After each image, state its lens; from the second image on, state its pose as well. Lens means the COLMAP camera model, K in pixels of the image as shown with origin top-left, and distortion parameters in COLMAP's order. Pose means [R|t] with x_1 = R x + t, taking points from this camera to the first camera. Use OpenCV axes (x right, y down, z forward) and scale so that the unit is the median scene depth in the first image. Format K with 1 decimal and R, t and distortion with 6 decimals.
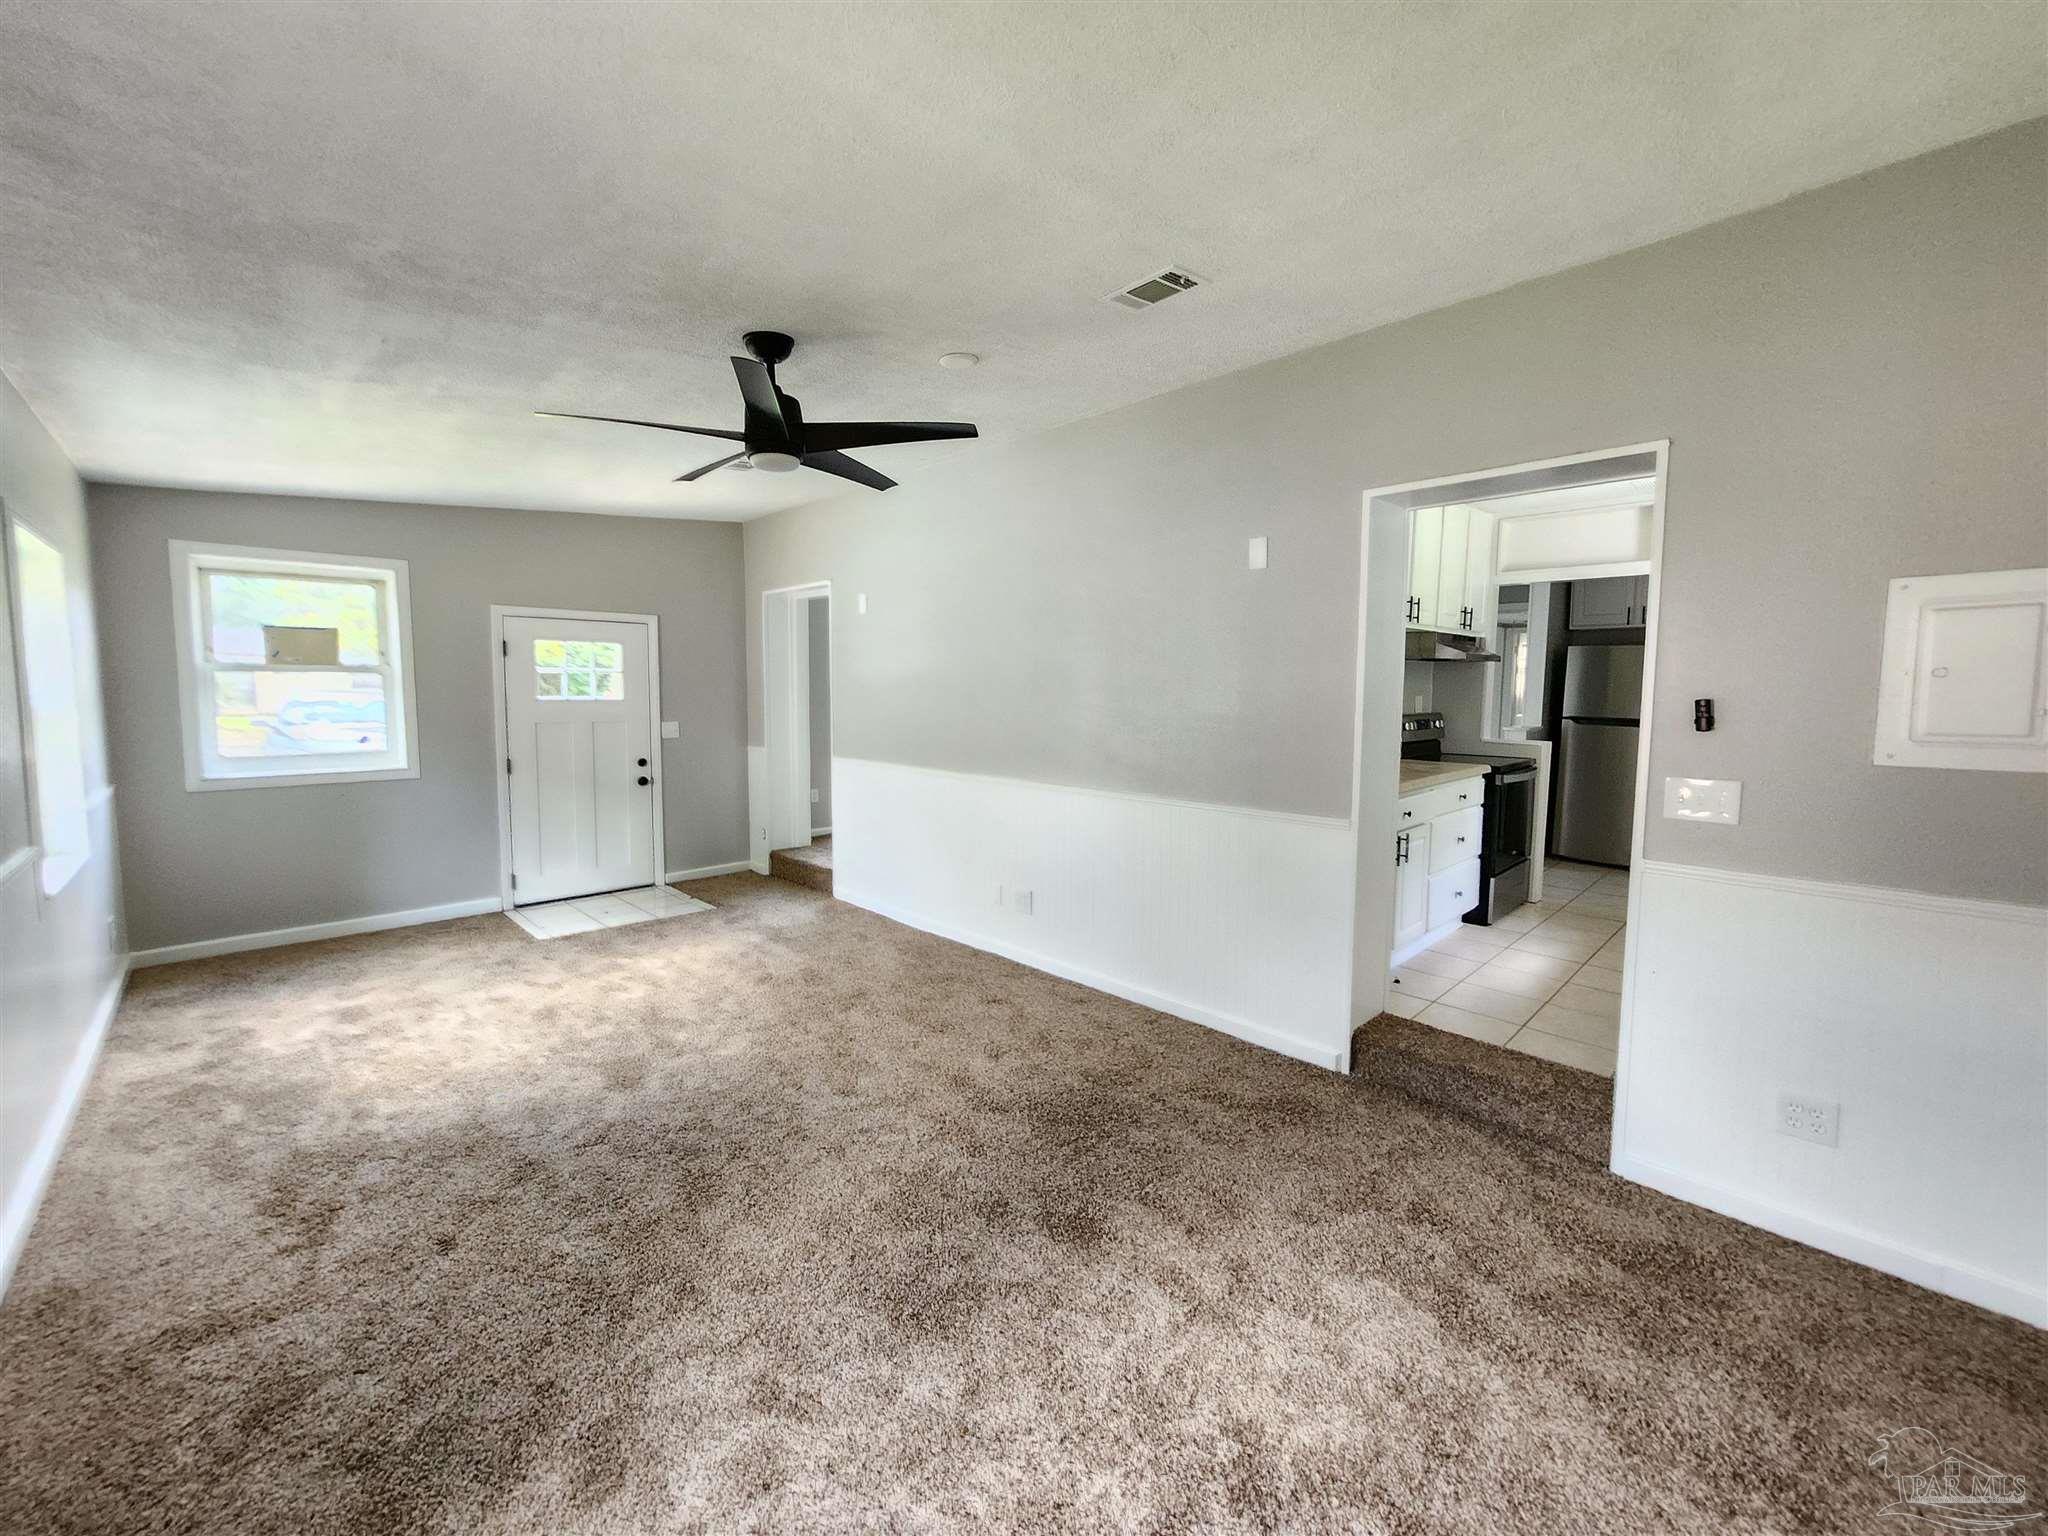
lens RADIAL K [[806.9, 0, 1029.4], [0, 806.9, 766.3], [0, 0, 1]] dist [-0.009138, 0.002078]
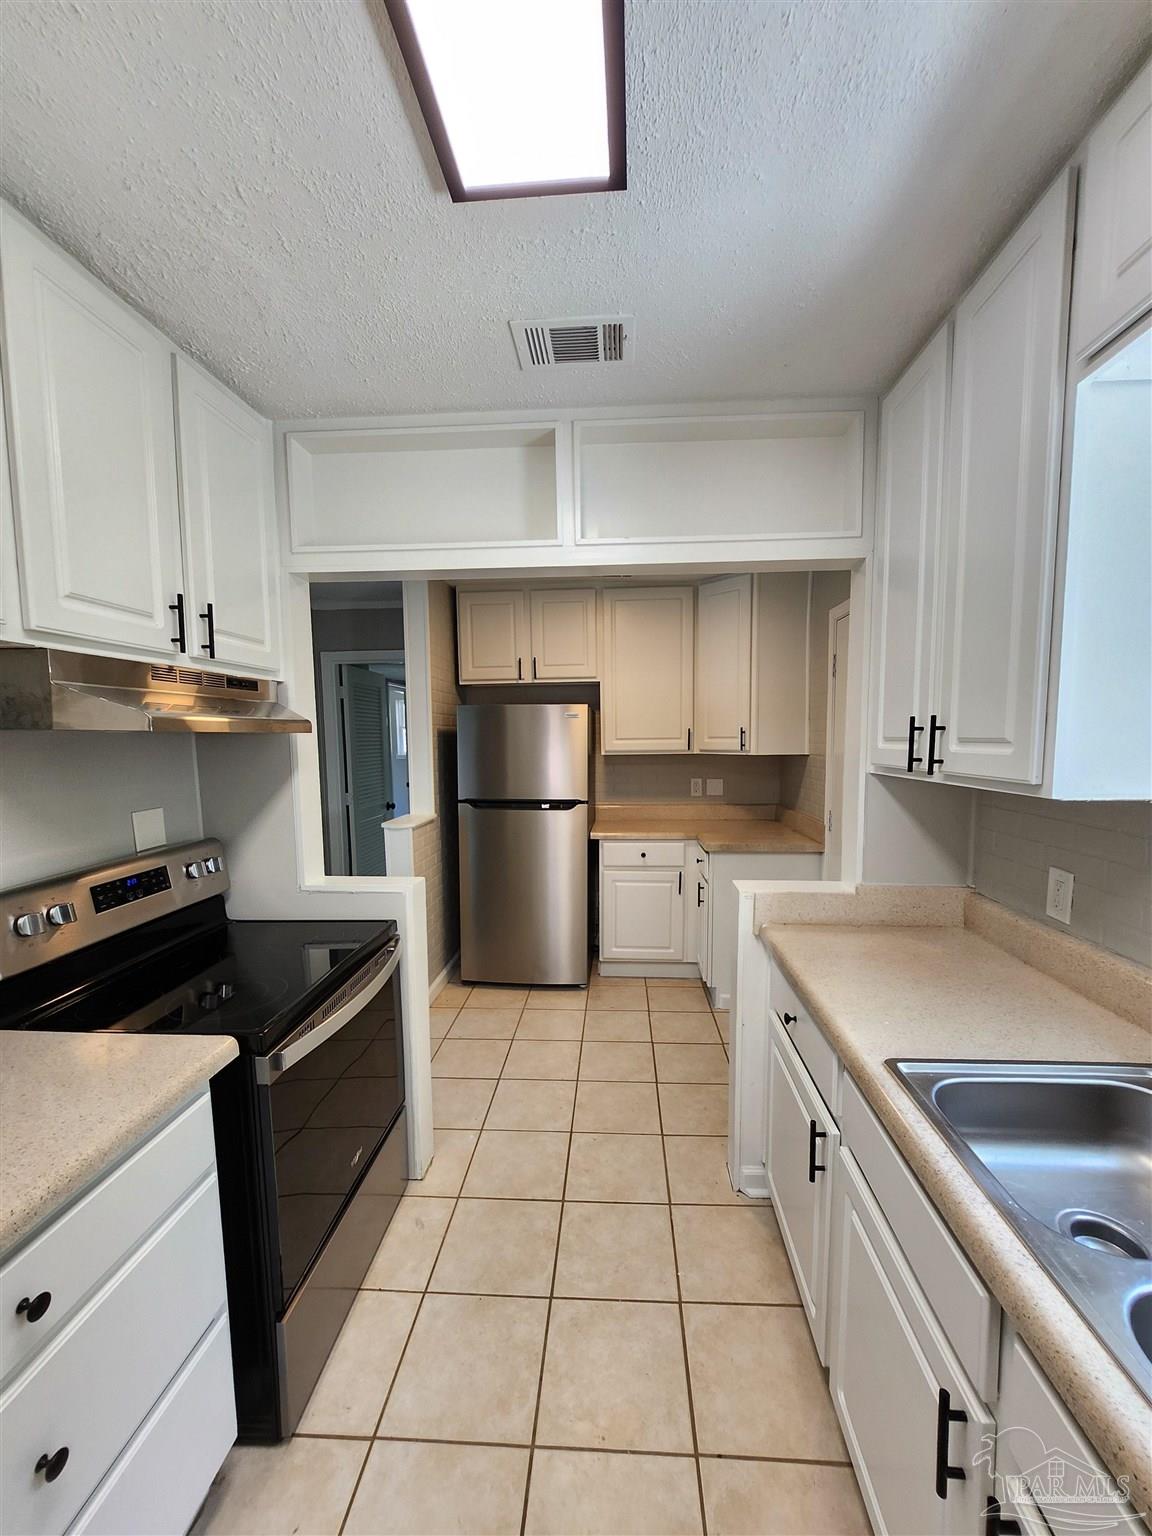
lens RADIAL K [[605.2, 0, 590.9], [0, 605.2, 790.6], [0, 0, 1]] dist [-0.009138, 0.002078]
pose [[0.730984, -0.074151, 0.678354, 0.453660], [0.080528, 0.996506, 0.022152, -0.088961], [-0.677627, 0.038434, 0.734401, 0.614246]]
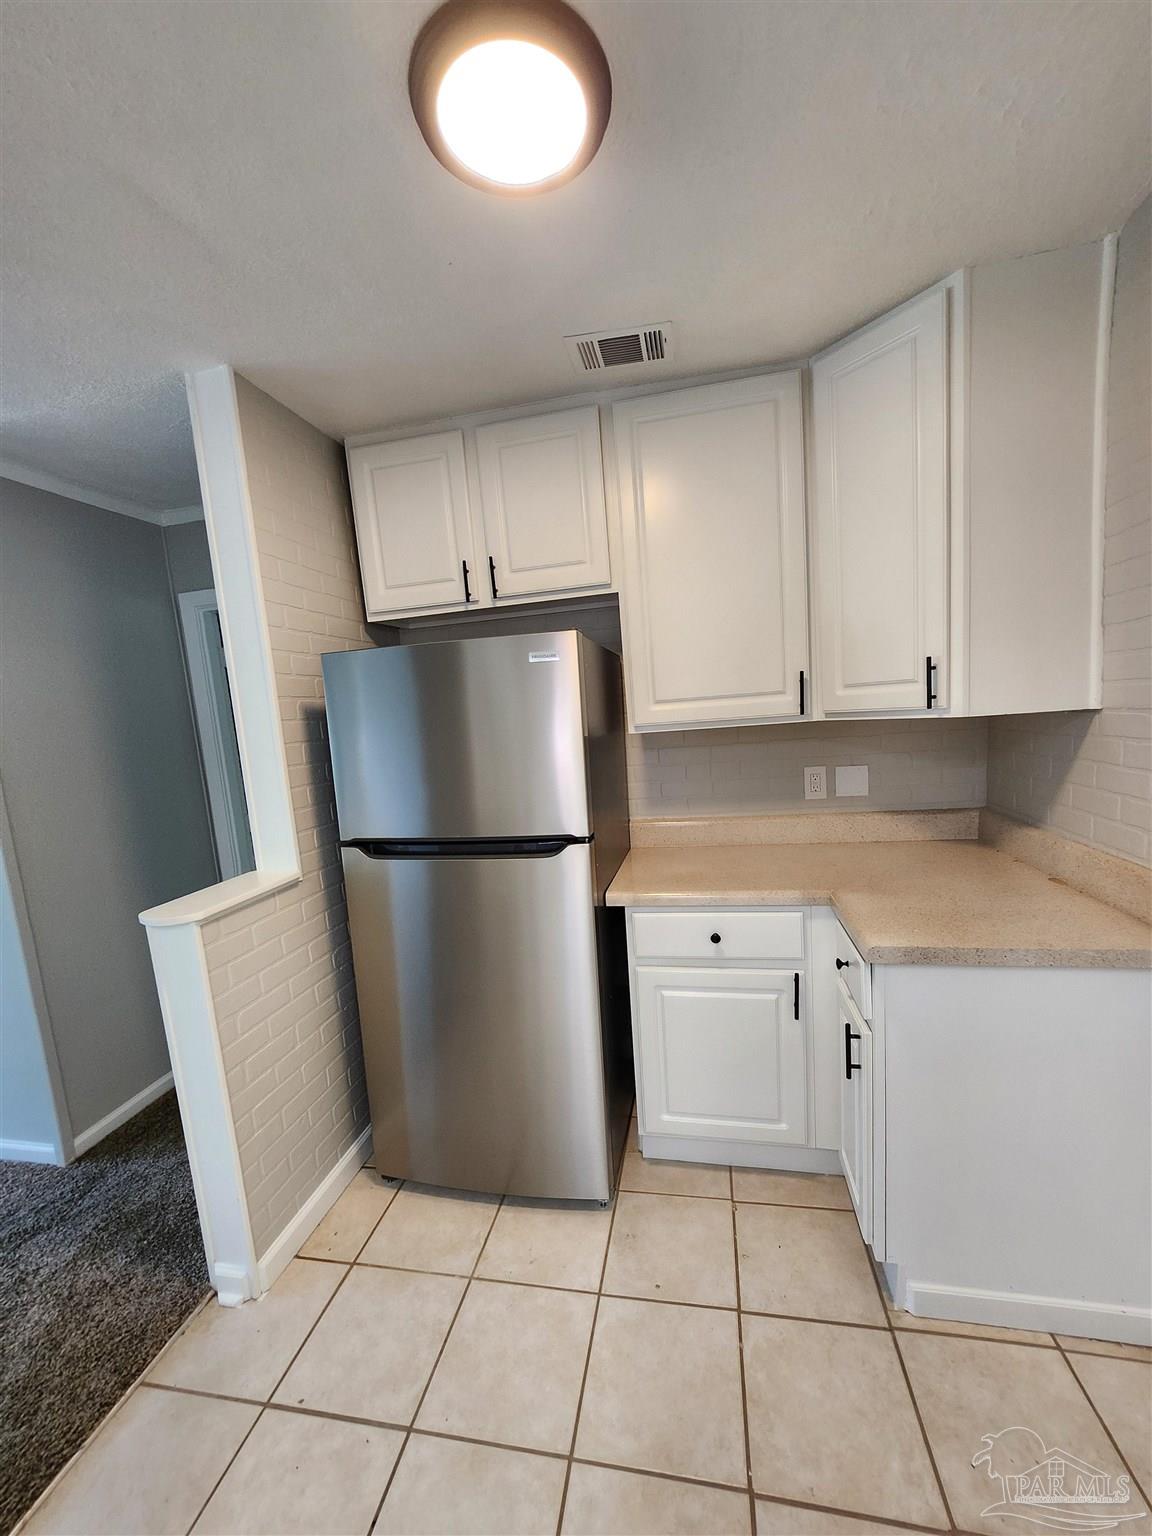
lens RADIAL K [[605.2, 0, 578.8], [0, 605.2, 793.6], [0, 0, 1]] dist [-0.009138, 0.002078]
pose [[0.821833, -0.143857, 0.551268, 0.729181], [0.133847, 0.989267, 0.058616, -0.104863], [-0.553783, 0.025613, 0.832267, 0.848642]]
